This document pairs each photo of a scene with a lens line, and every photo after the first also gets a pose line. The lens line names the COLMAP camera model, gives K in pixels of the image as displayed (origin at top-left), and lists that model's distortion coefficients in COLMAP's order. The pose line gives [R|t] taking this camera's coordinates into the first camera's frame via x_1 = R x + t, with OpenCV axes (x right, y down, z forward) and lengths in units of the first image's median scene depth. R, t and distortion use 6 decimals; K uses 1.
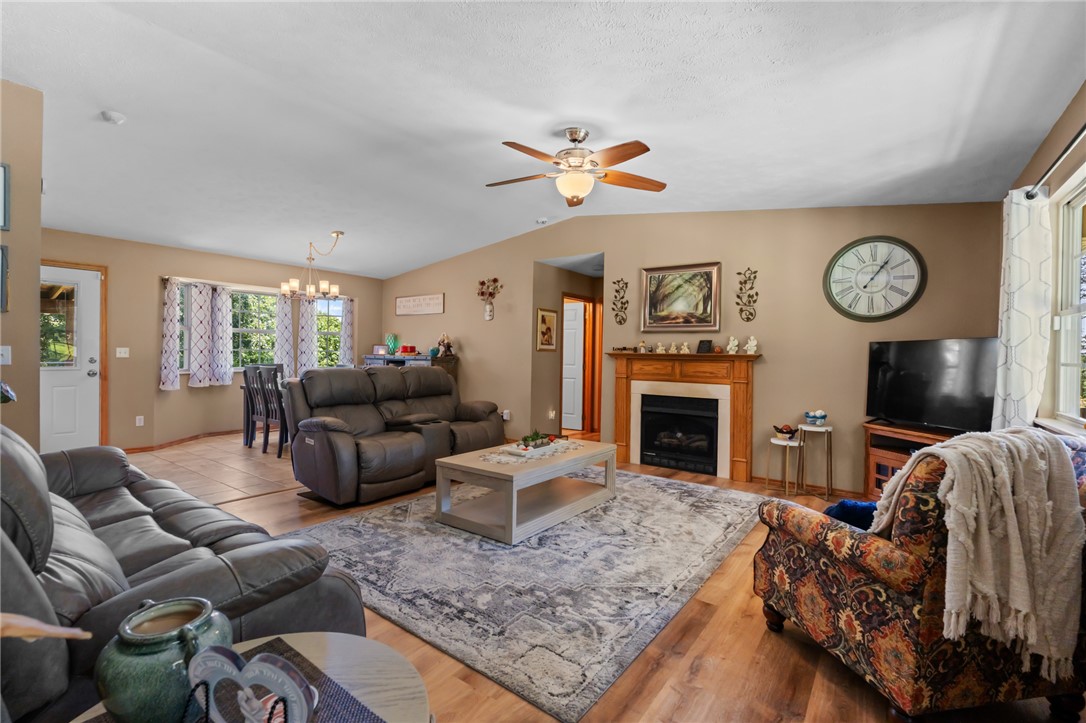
lens RADIAL K [[481.4, 0, 542.7], [0, 481.4, 359.3], [0, 0, 1]] dist [-0.003896, -0.000071]
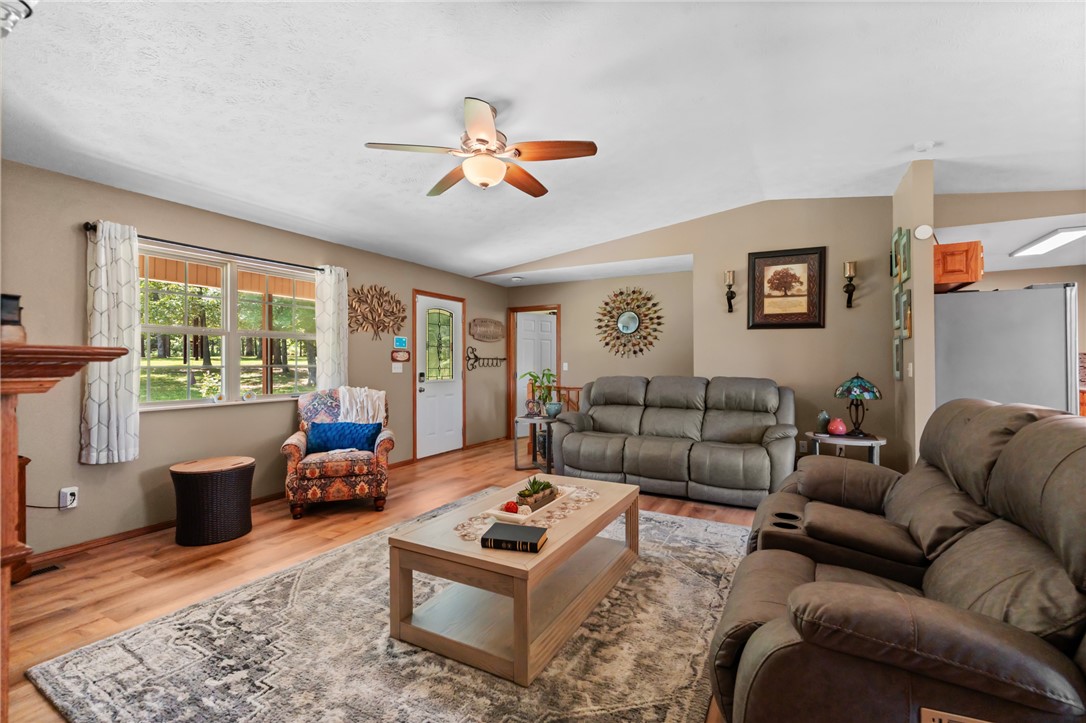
lens RADIAL K [[481.4, 0, 542.7], [0, 481.4, 359.3], [0, 0, 1]] dist [-0.003896, -0.000071]
pose [[-0.990844, -0.015007, -0.134177, 0.048448], [-0.015087, 0.999886, -0.000417, -0.012864], [0.134168, 0.001611, -0.990957, 1.204254]]
